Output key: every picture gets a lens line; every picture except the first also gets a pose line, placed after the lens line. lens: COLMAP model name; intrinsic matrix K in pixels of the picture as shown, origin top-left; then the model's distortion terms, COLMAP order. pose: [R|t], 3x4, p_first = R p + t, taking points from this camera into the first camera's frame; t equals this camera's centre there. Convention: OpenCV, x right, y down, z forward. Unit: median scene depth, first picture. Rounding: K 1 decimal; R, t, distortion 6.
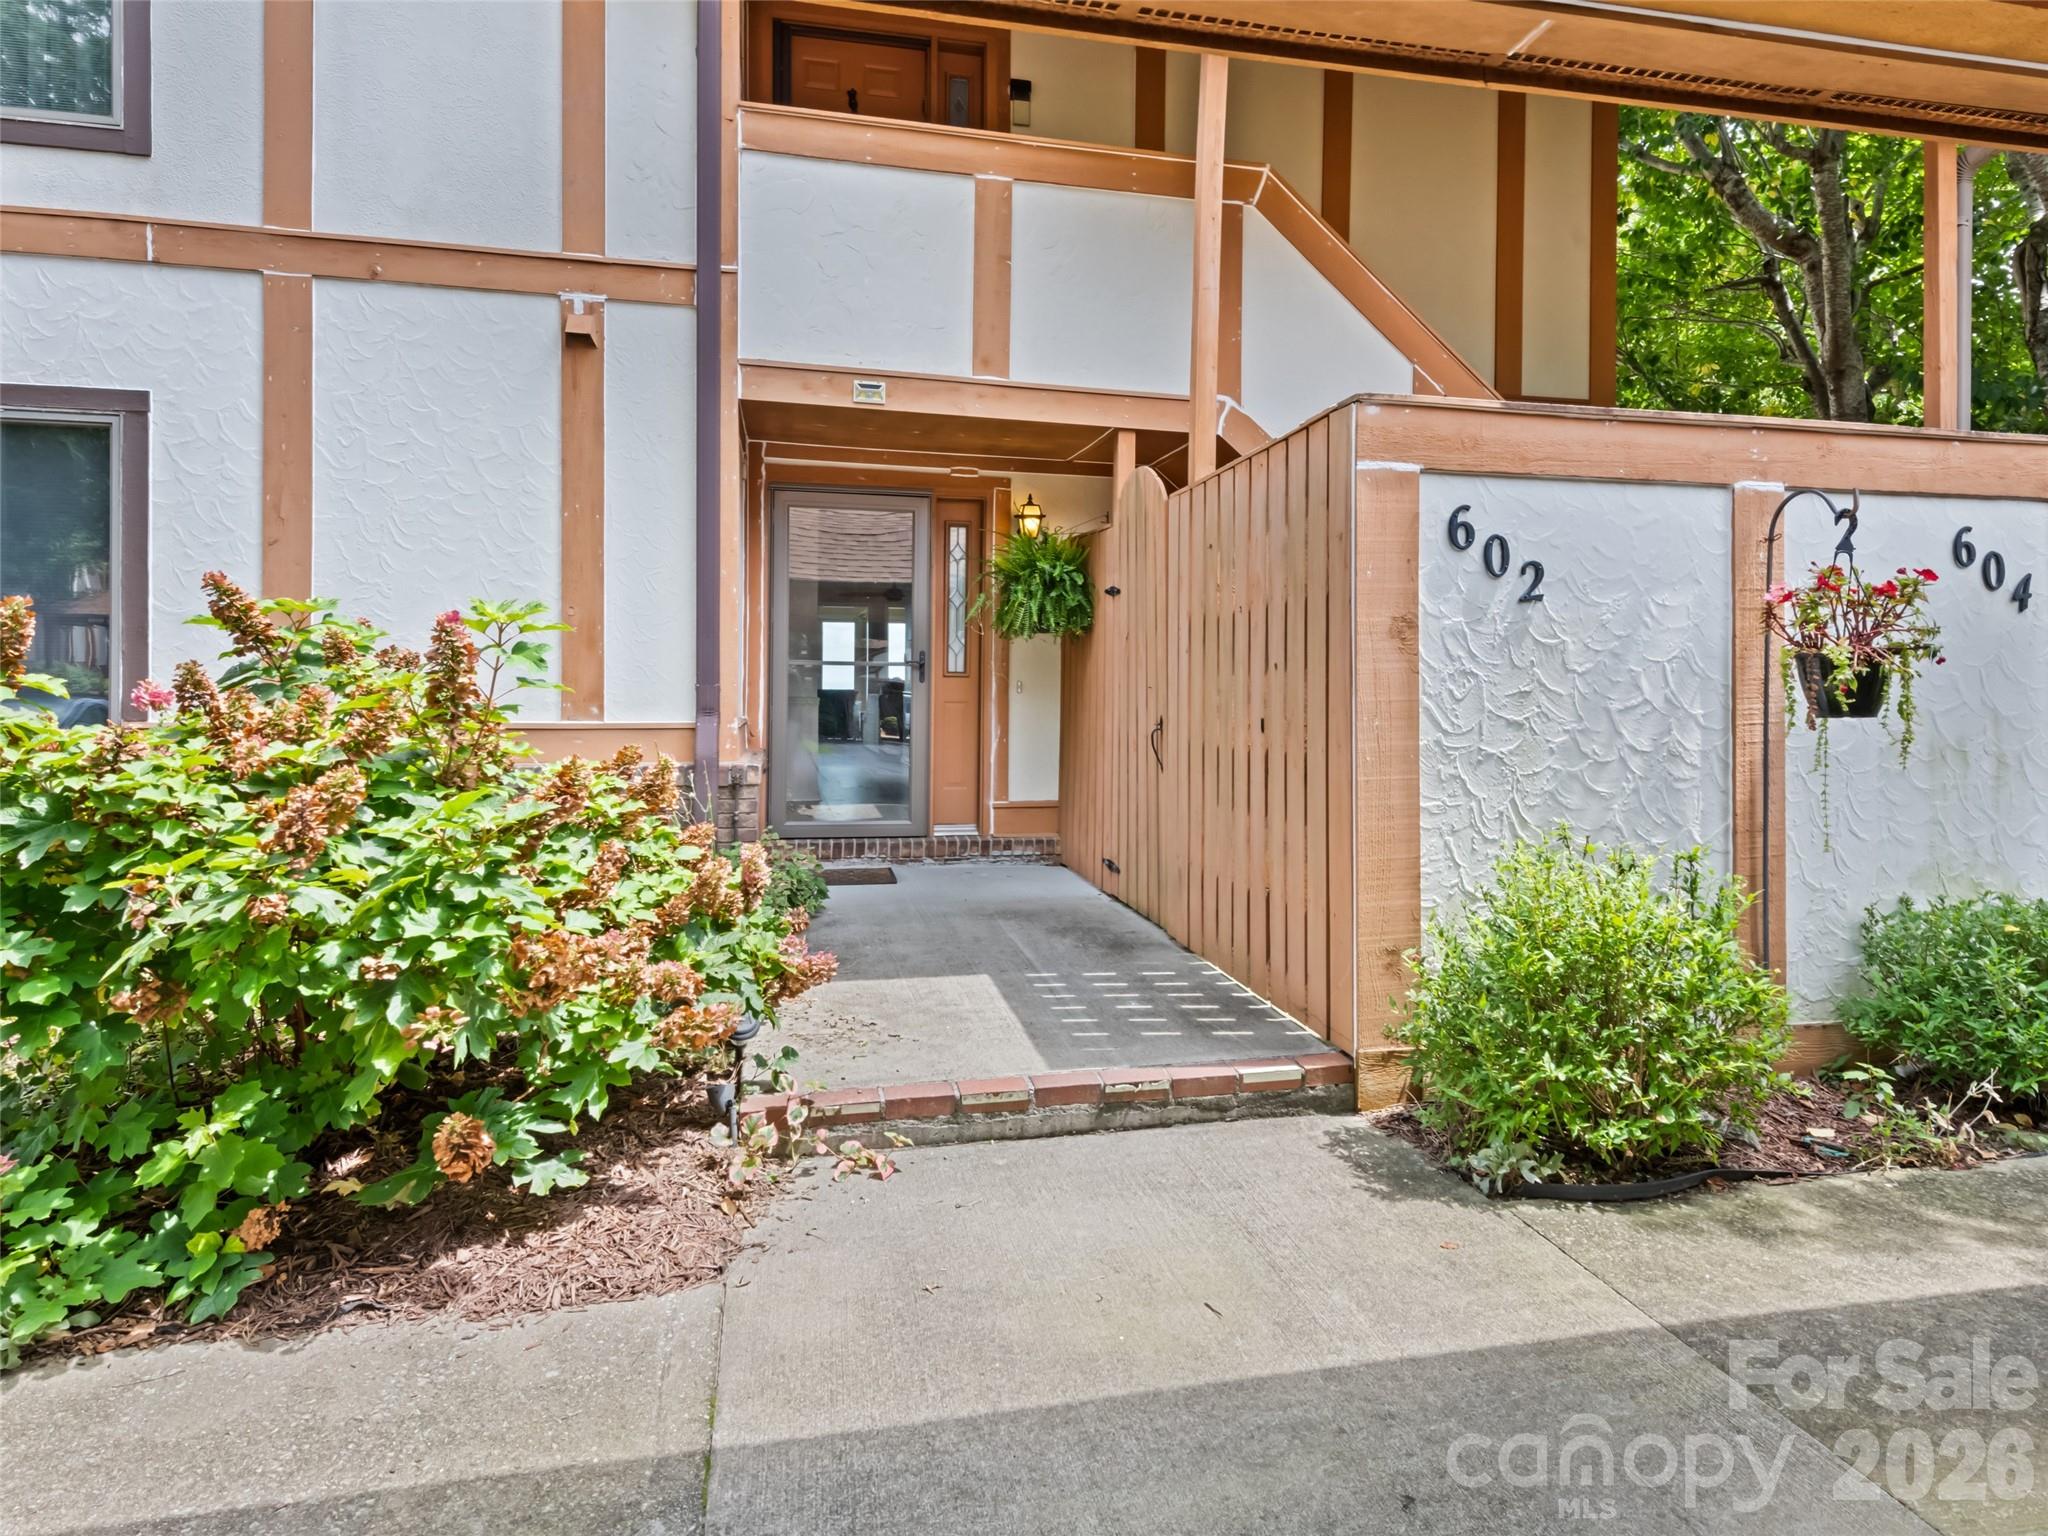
lens RADIAL K [[1162.2, 0, 1024.0], [0, 1162.2, 768.0], [0, 0, 1]] dist [0.003195, 0.000665]
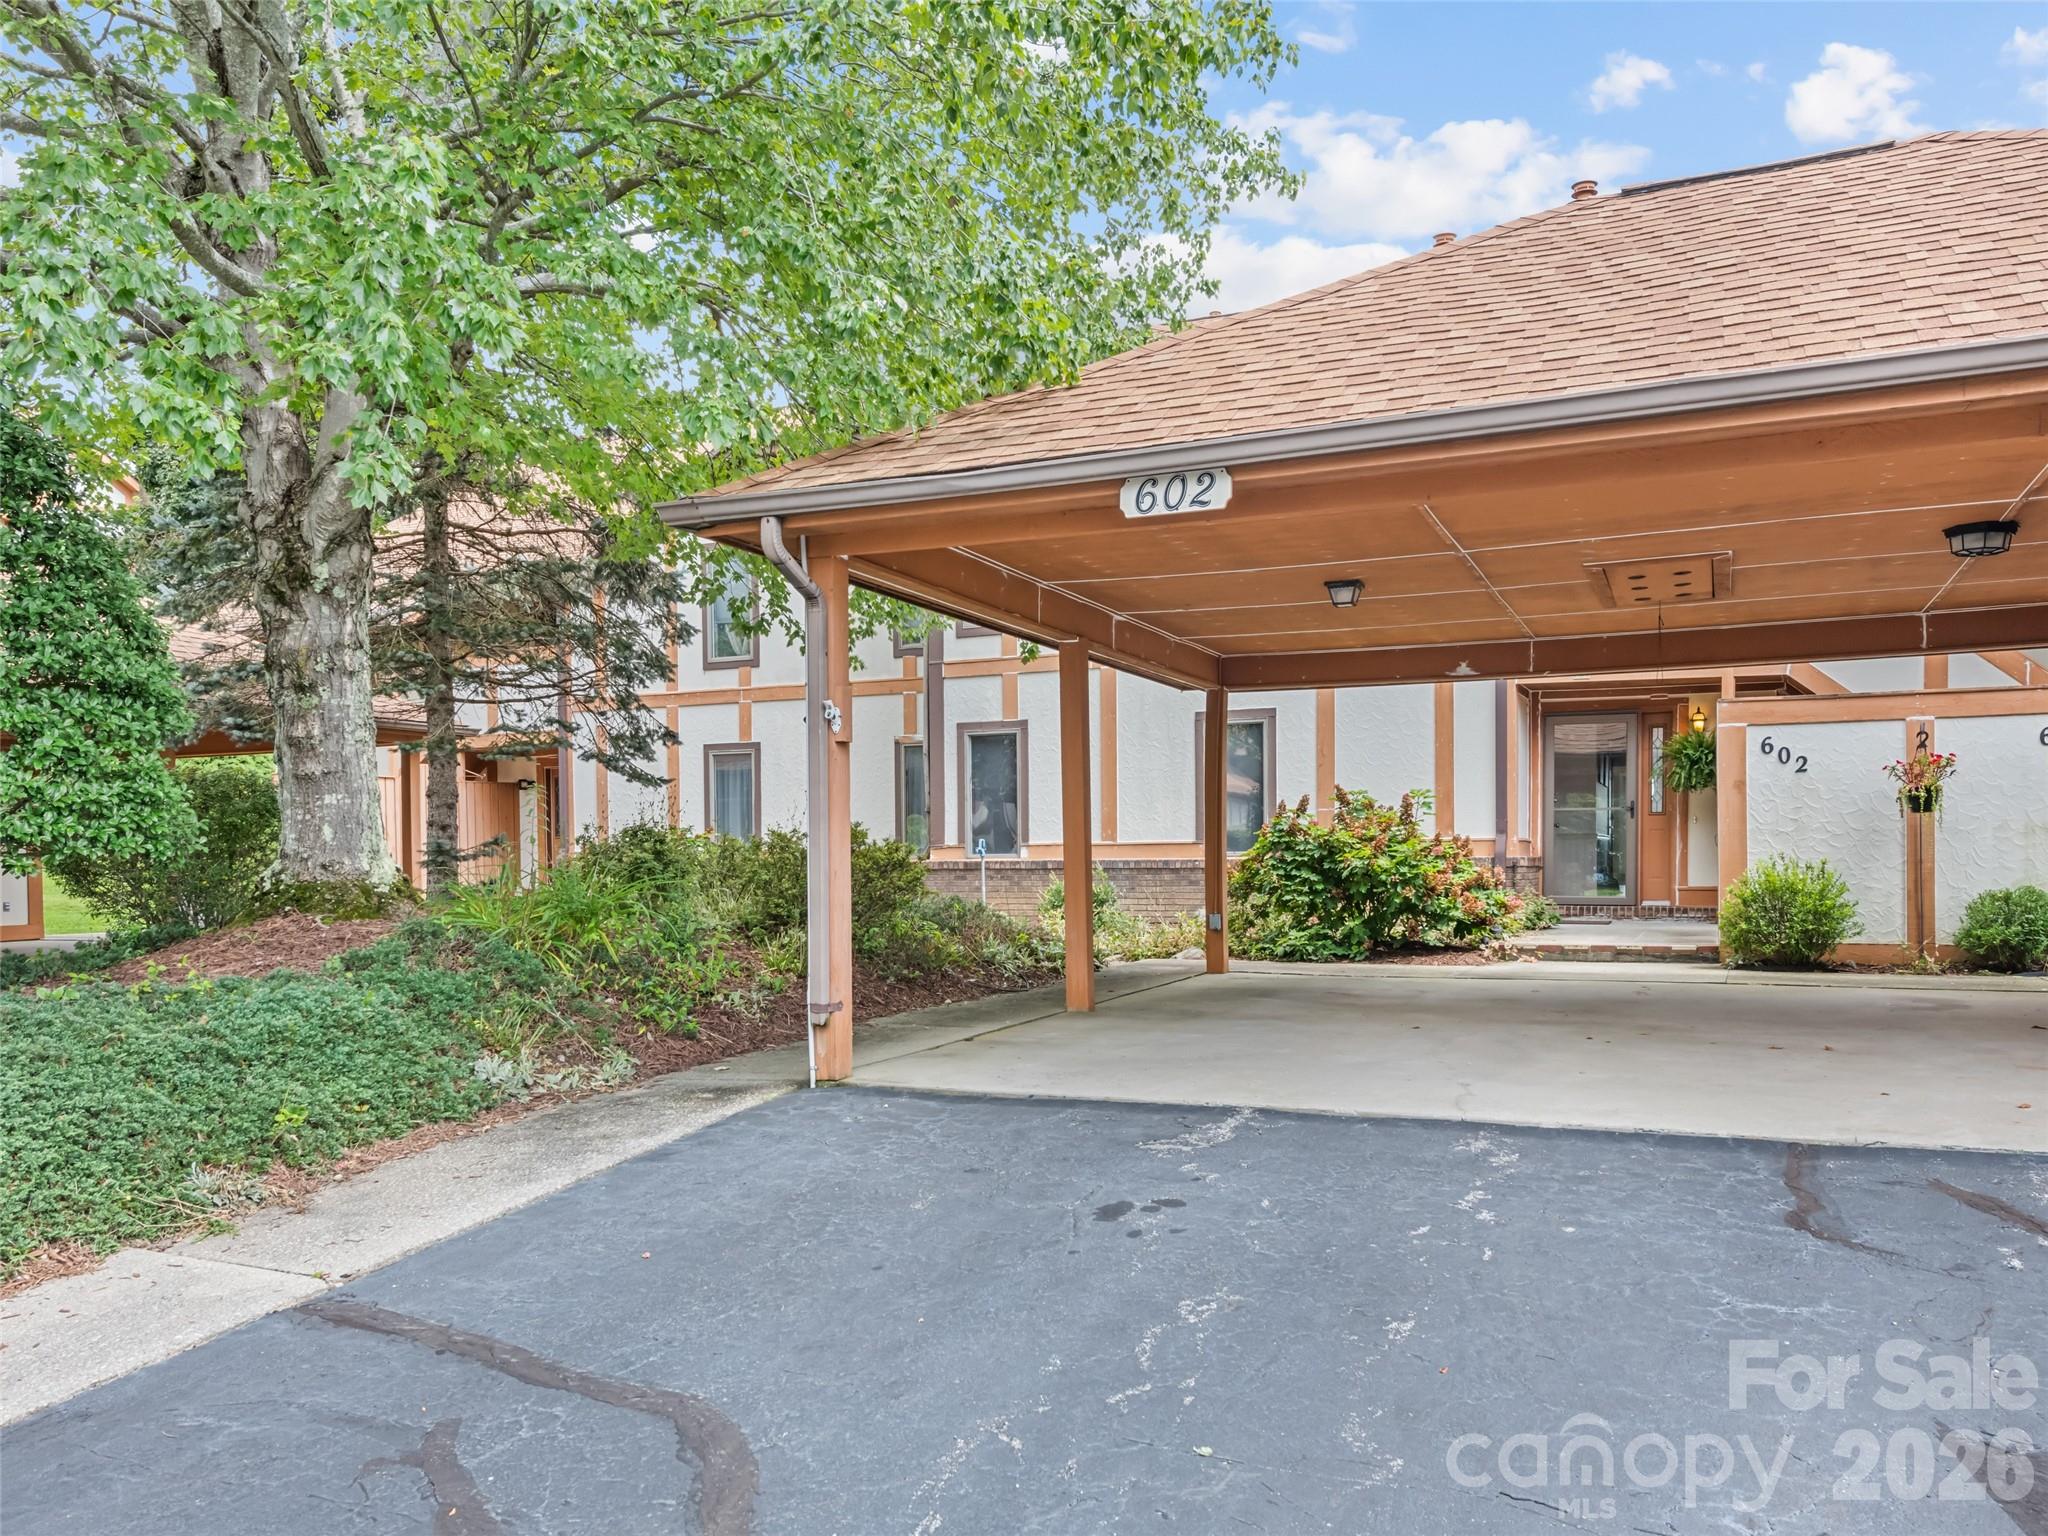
lens RADIAL K [[1566.0, 0, 1024.0], [0, 1566.0, 768.0], [0, 0, 1]] dist [-0.002401, -0.000521]
pose [[0.805766, -0.048395, -0.590253, 1.105734], [-0.028895, 0.992256, -0.120800, 0.316987], [0.591528, 0.114392, 0.798128, -2.791485]]
